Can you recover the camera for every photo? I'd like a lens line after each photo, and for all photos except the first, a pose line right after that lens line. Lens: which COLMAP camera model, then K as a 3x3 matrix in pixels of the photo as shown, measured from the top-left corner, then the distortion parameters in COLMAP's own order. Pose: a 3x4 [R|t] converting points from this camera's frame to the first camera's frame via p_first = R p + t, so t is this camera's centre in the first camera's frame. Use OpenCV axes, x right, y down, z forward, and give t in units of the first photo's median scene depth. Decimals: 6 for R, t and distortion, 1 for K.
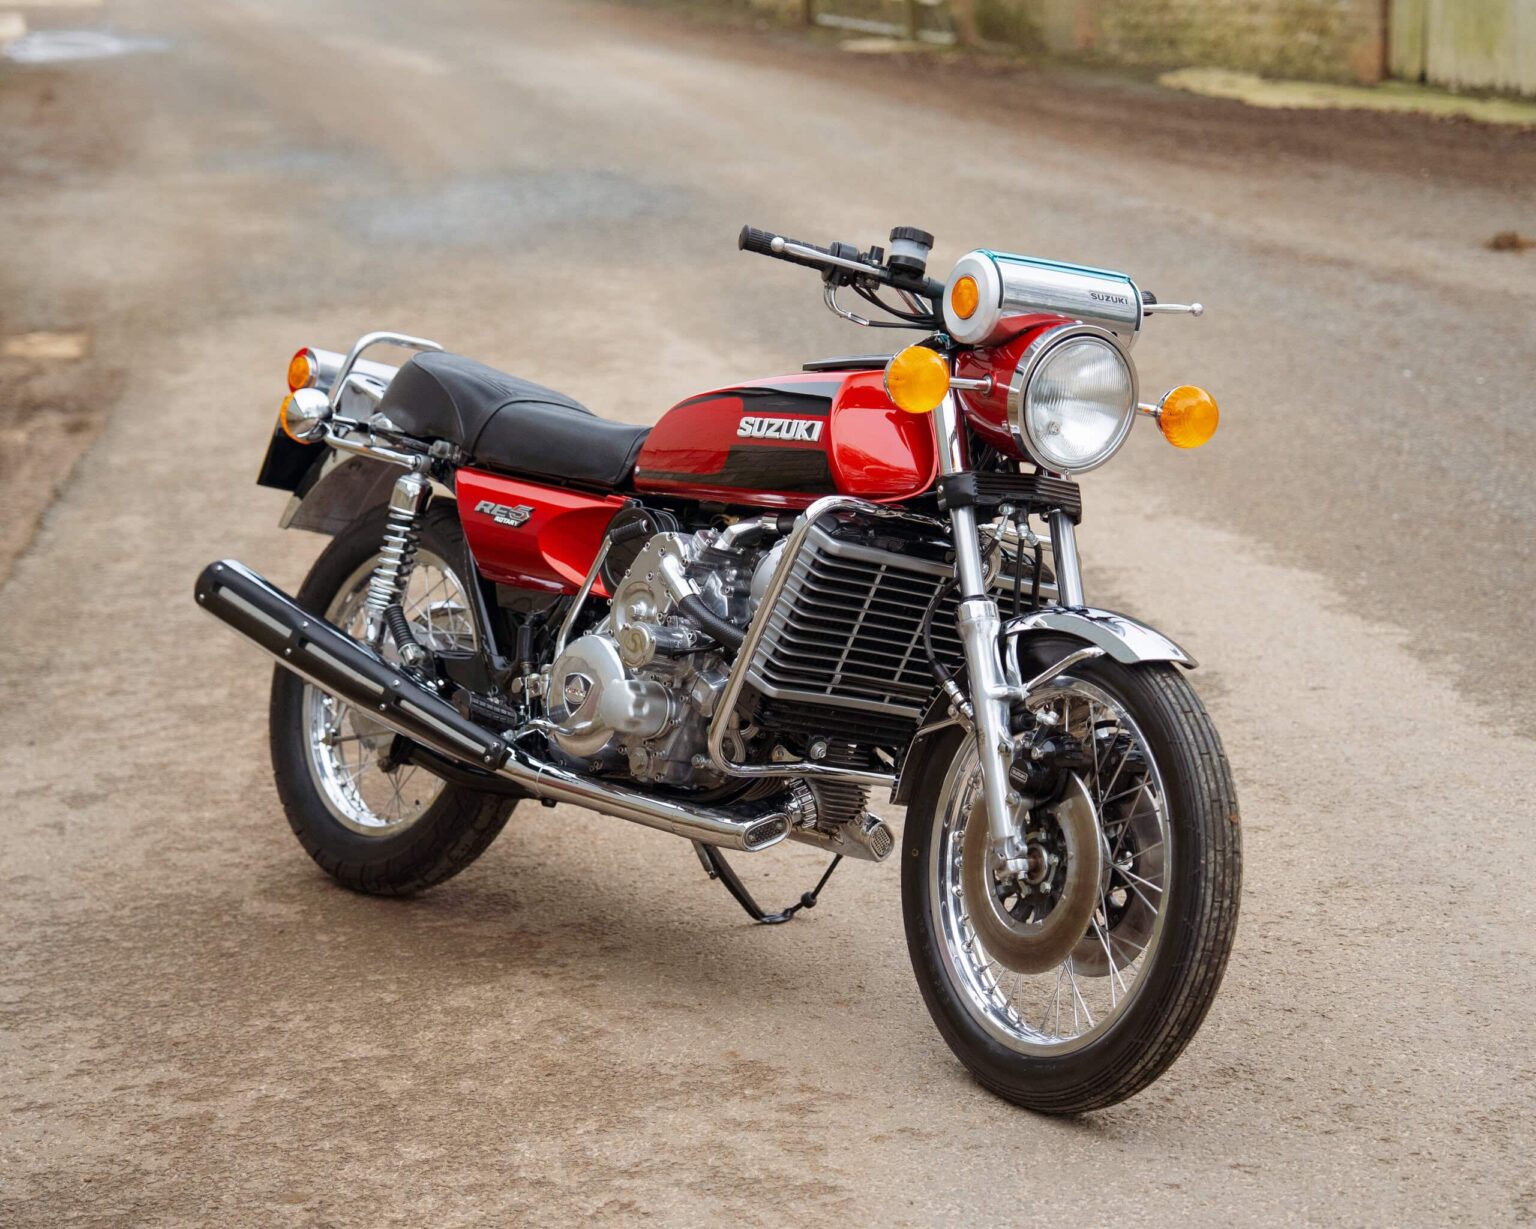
lens RADIAL K [[3773.9, 0, 769.2], [0, 3773.9, 613.9], [0, 0, 1]] dist [0.527681, -0.589256]
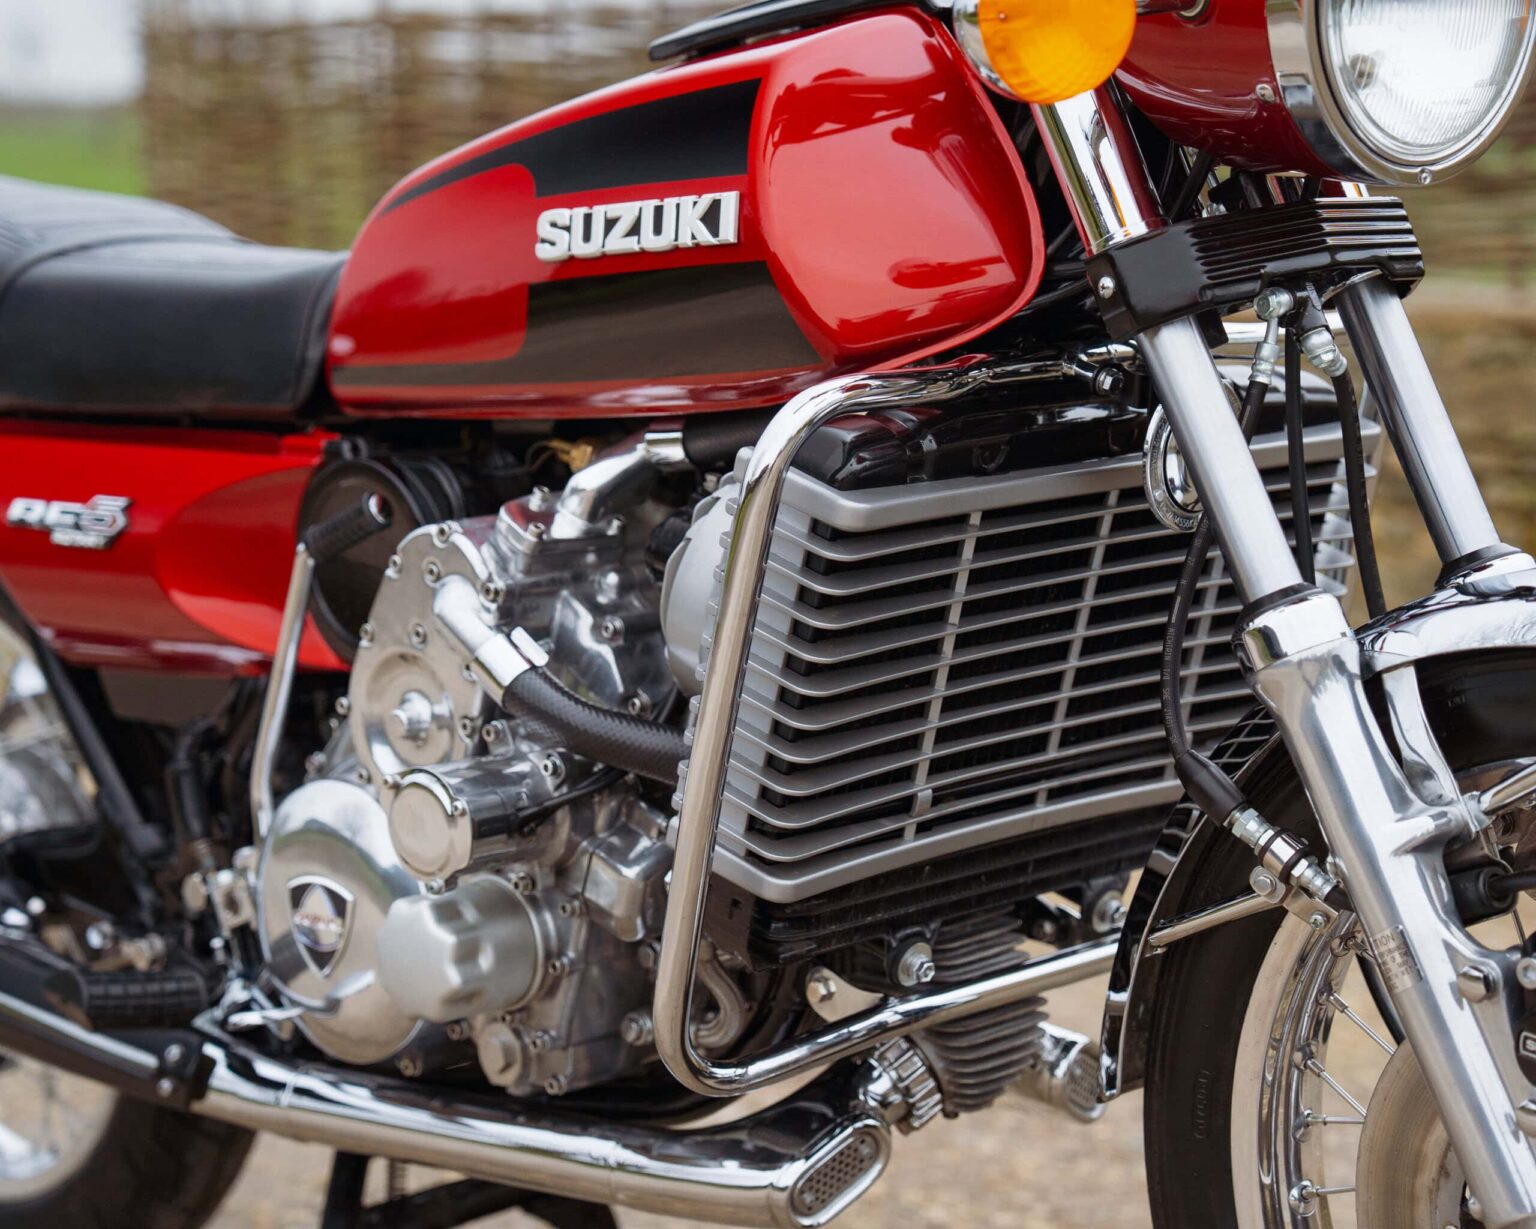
lens RADIAL K [[3773.9, 0, 769.2], [0, 3773.9, 613.9], [0, 0, 1]] dist [0.527681, -0.589256]
pose [[0.970355, -0.241228, 0.014819, 0.000598], [0.237936, 0.964271, 0.116479, -0.052669], [-0.042387, -0.109500, 0.993083, 0.583967]]
